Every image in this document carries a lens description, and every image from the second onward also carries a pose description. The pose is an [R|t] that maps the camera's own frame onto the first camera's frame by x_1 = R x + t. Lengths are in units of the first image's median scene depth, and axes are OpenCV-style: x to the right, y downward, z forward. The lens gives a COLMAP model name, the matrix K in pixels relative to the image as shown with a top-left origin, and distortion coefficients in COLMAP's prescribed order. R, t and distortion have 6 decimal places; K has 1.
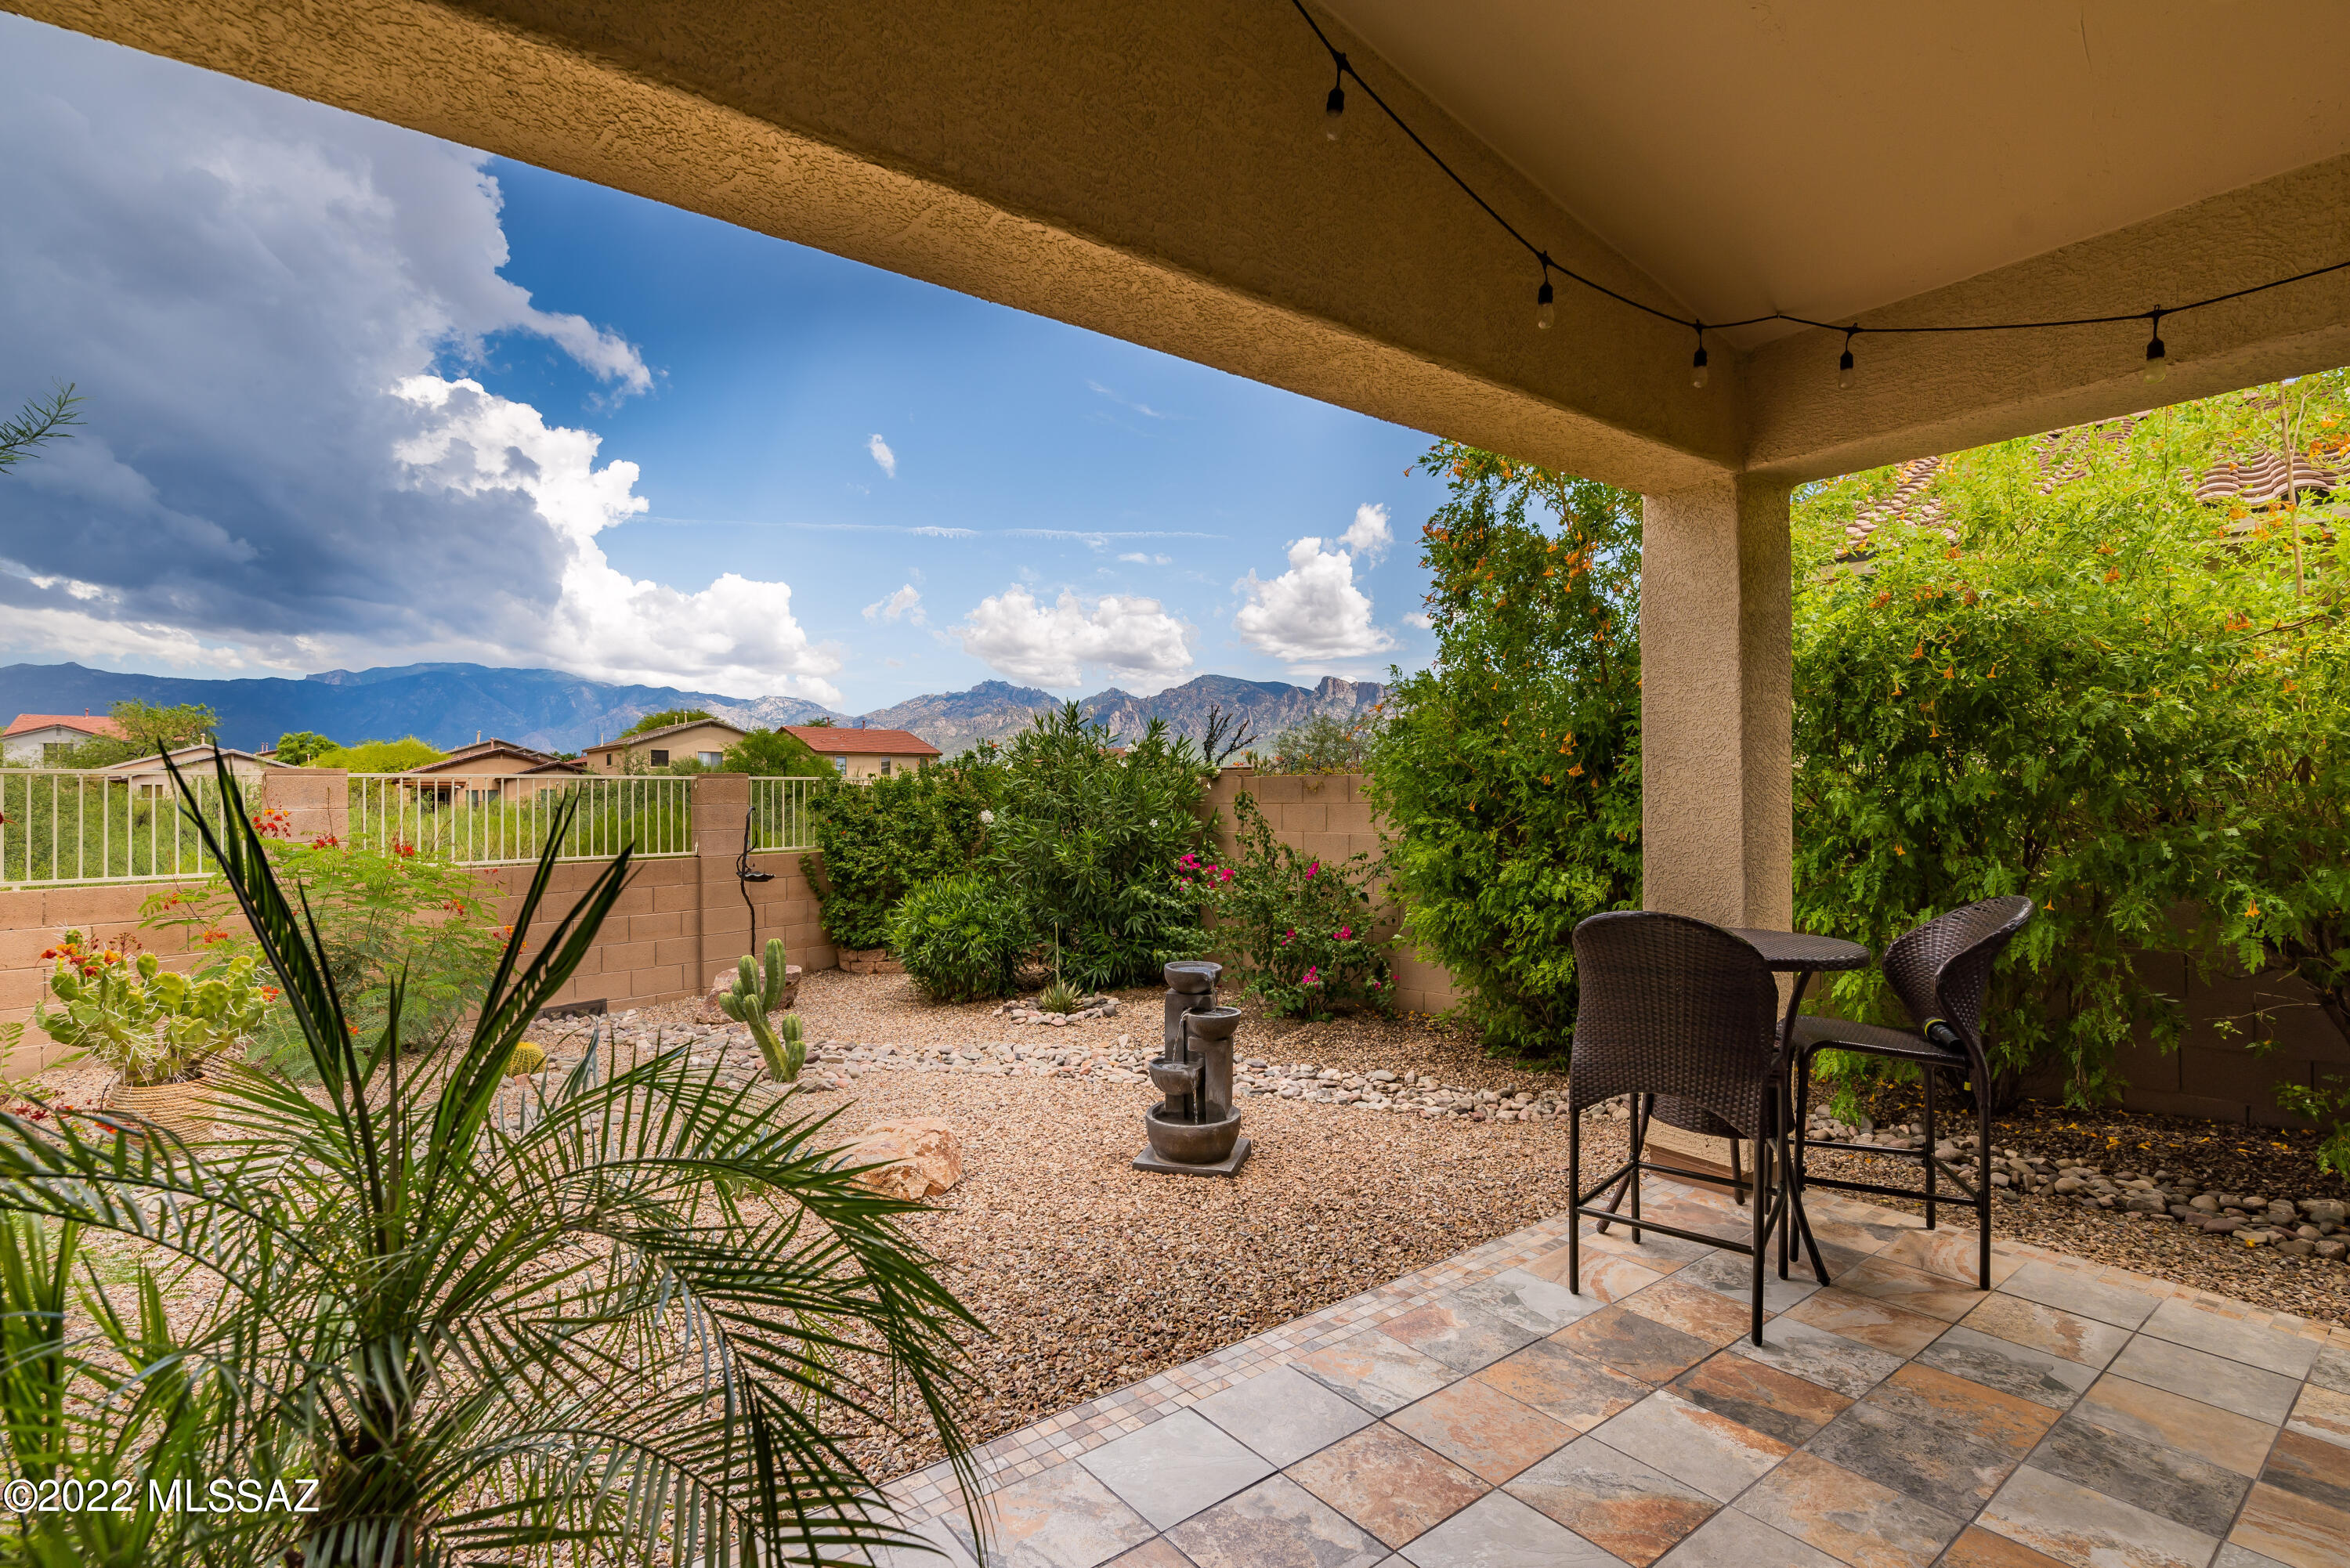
lens RADIAL K [[1114.5, 0, 1175.0], [0, 1114.5, 784.0], [0, 0, 1]] dist [-0.000237, -0.000060]
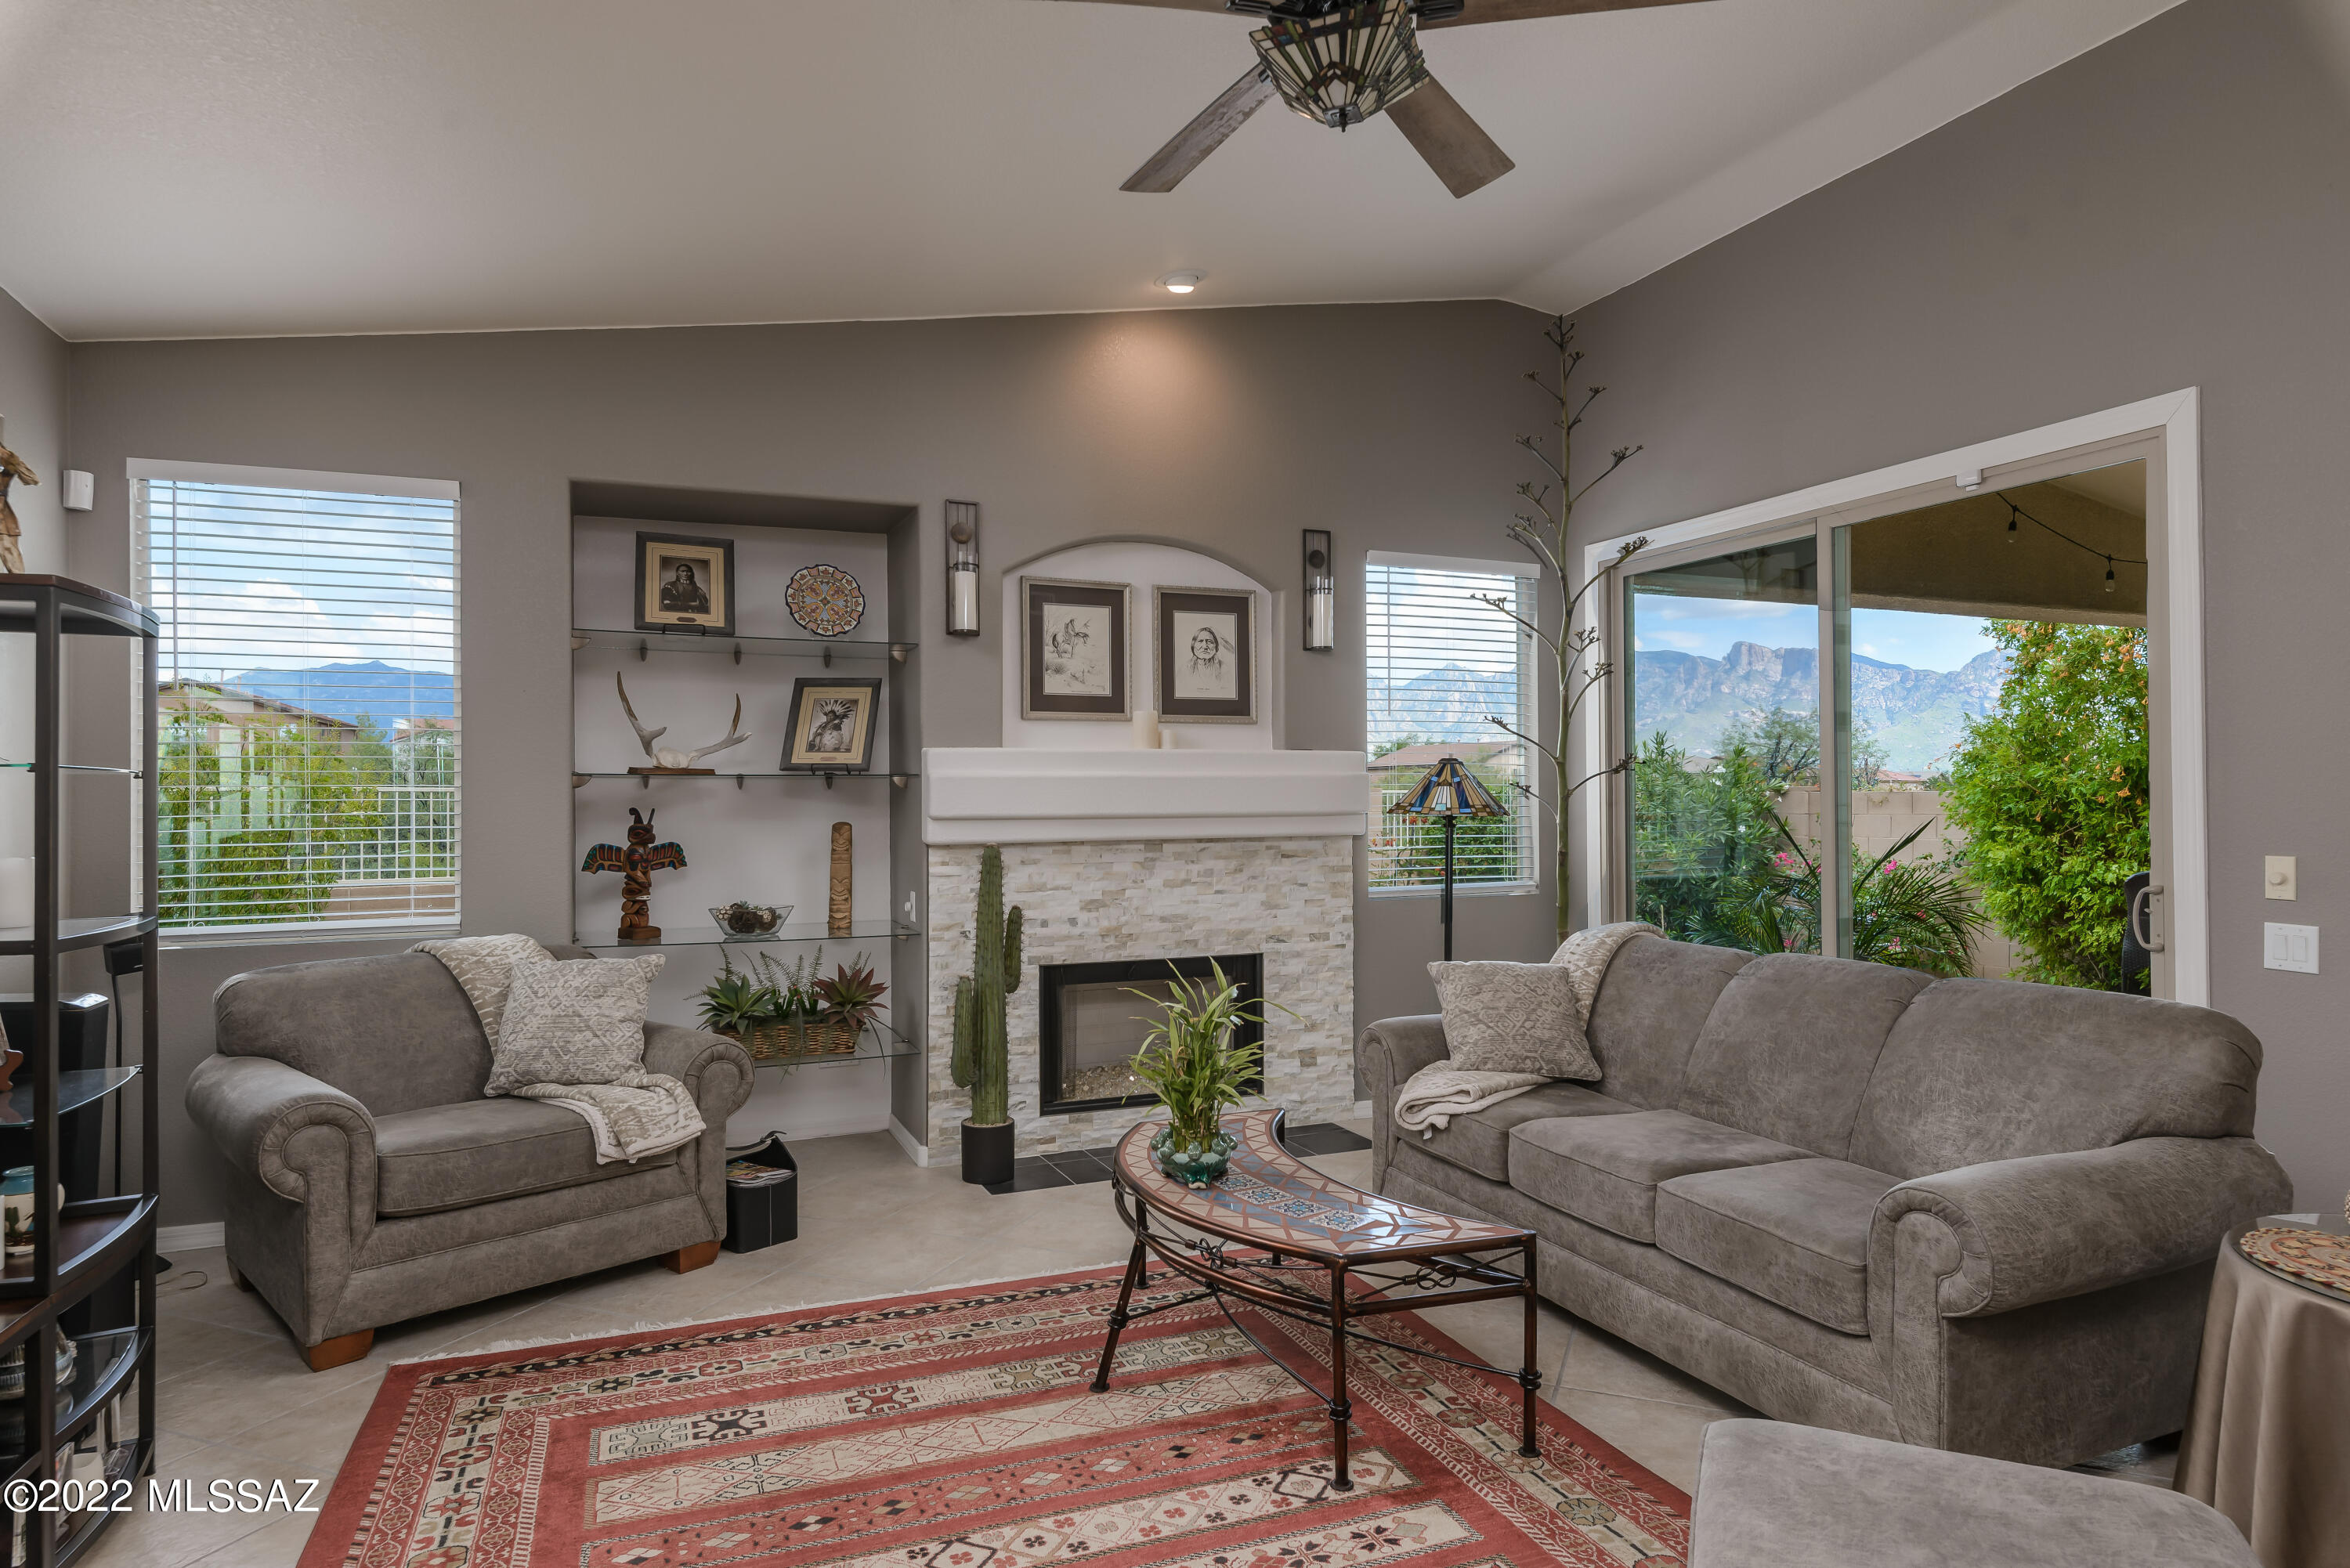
lens RADIAL K [[1350.0, 0, 1178.3], [0, 1350.0, 803.9], [0, 0, 1]] dist [-0.004194, -0.000671]
pose [[0.965692, -0.004577, -0.259648, -0.242100], [0.007642, 0.999912, 0.010798, -0.017349], [0.259576, -0.012412, 0.965643, -0.655800]]
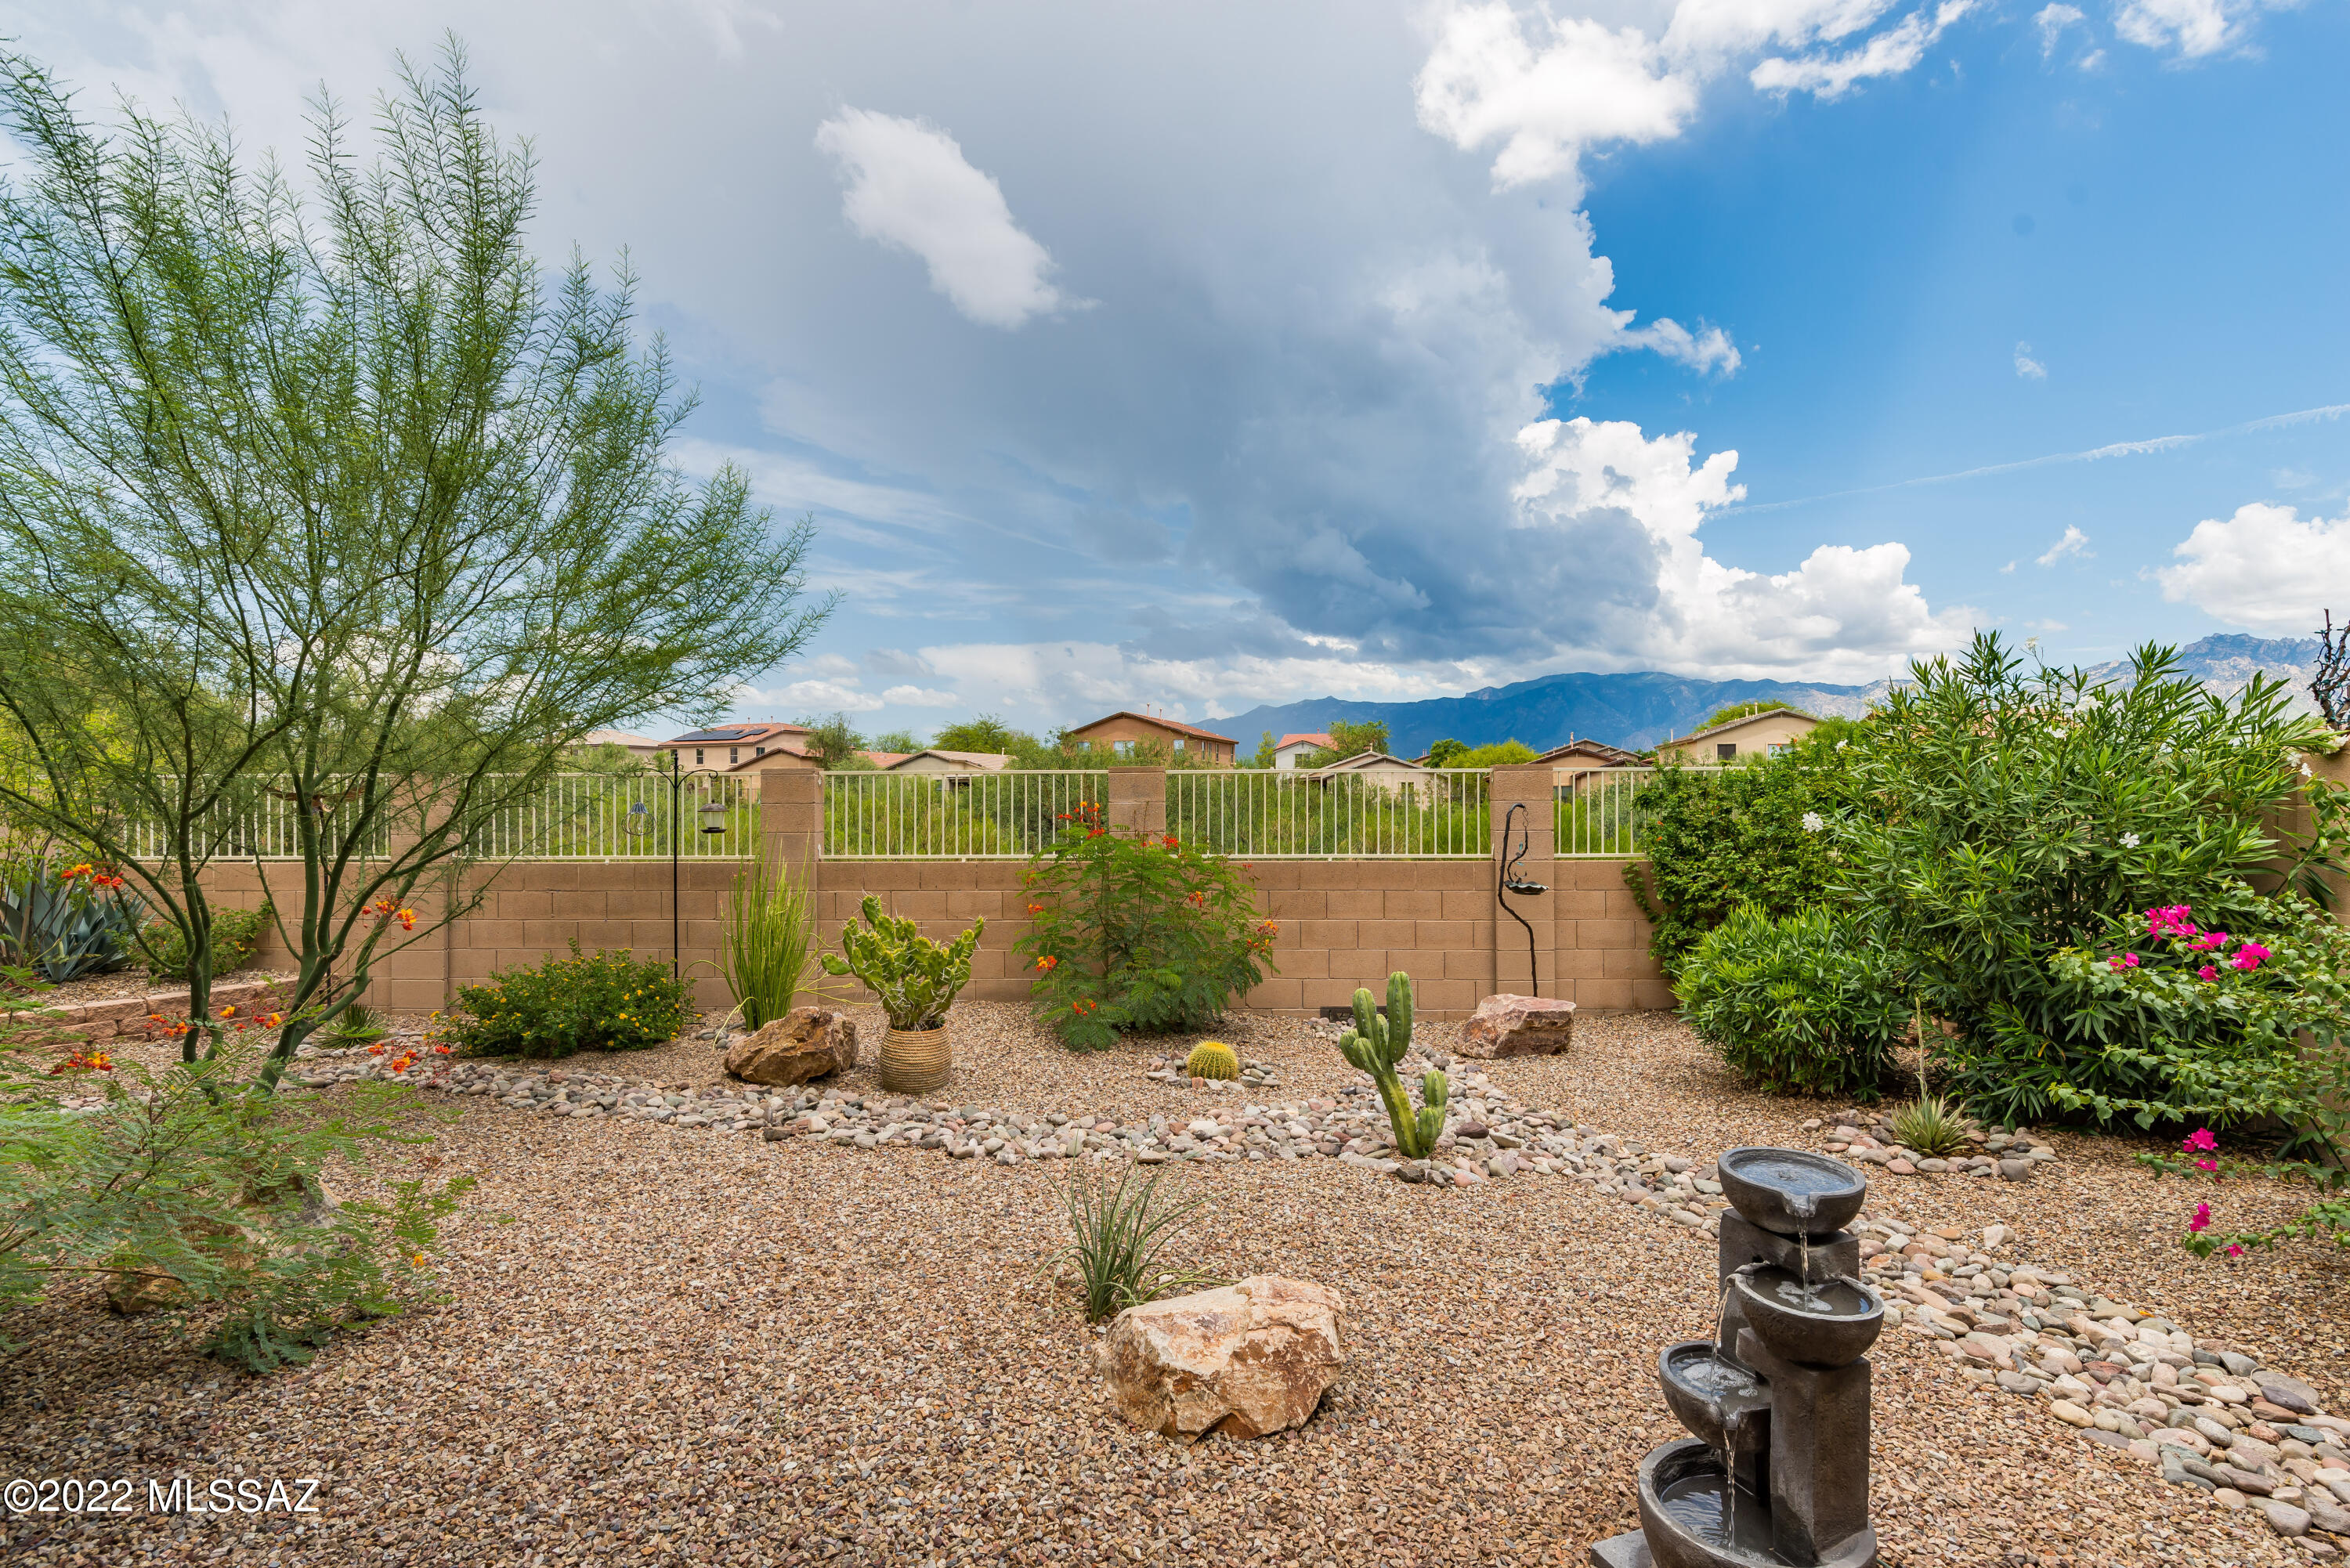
lens RADIAL K [[1096.3, 0, 1174.0], [0, 1096.3, 837.8], [0, 0, 1]] dist [-0.002526, -0.001084]
pose [[0.602392, 0.034454, -0.797457, 0.116170], [0.008329, 0.998742, 0.049443, 0.003751], [0.798157, -0.036426, 0.601347, 0.316173]]
